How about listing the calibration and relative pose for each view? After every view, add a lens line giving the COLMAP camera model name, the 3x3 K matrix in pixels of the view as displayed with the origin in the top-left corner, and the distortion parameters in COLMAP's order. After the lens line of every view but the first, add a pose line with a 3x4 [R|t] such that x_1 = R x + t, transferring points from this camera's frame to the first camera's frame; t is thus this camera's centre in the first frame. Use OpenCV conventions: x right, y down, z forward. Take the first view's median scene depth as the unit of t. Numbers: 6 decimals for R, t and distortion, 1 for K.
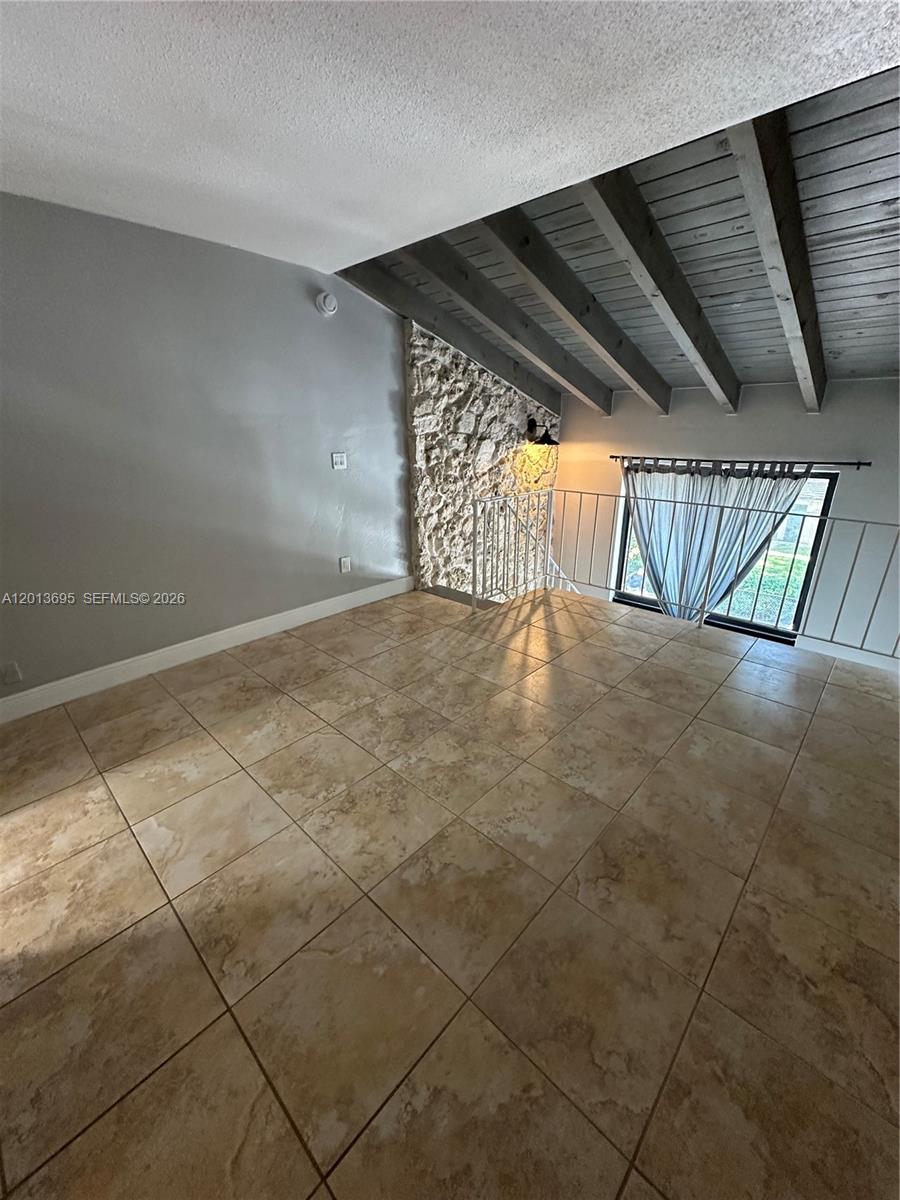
lens RADIAL K [[477.6, 0, 450.8], [0, 477.6, 602.0], [0, 0, 1]] dist [-0.002516, 0.000446]
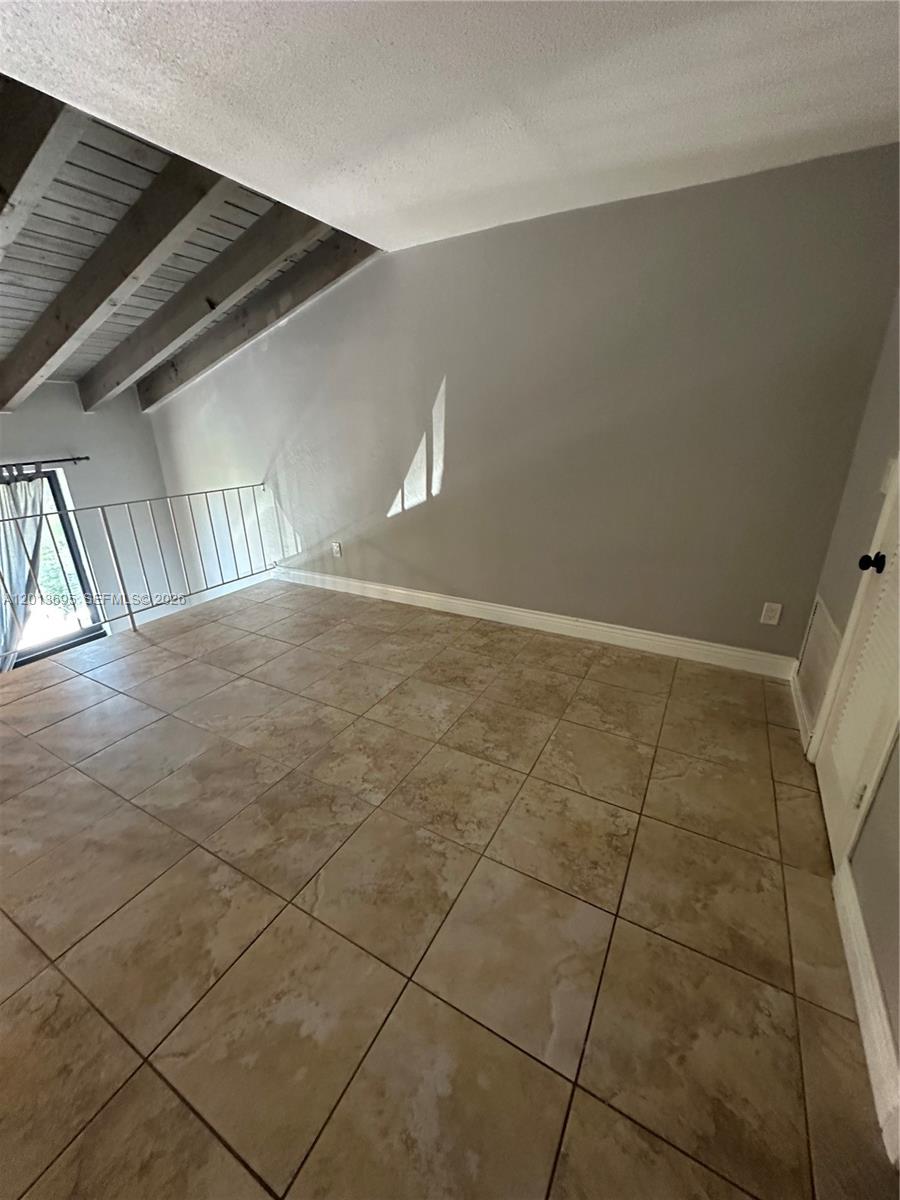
lens RADIAL K [[477.6, 0, 447.2], [0, 477.6, 601.7], [0, 0, 1]] dist [-0.002516, 0.000446]
pose [[-0.238209, -0.338267, 0.910402, -0.897300], [0.353997, 0.842660, 0.405721, -0.299453], [-0.904402, 0.418926, -0.080983, 0.870697]]
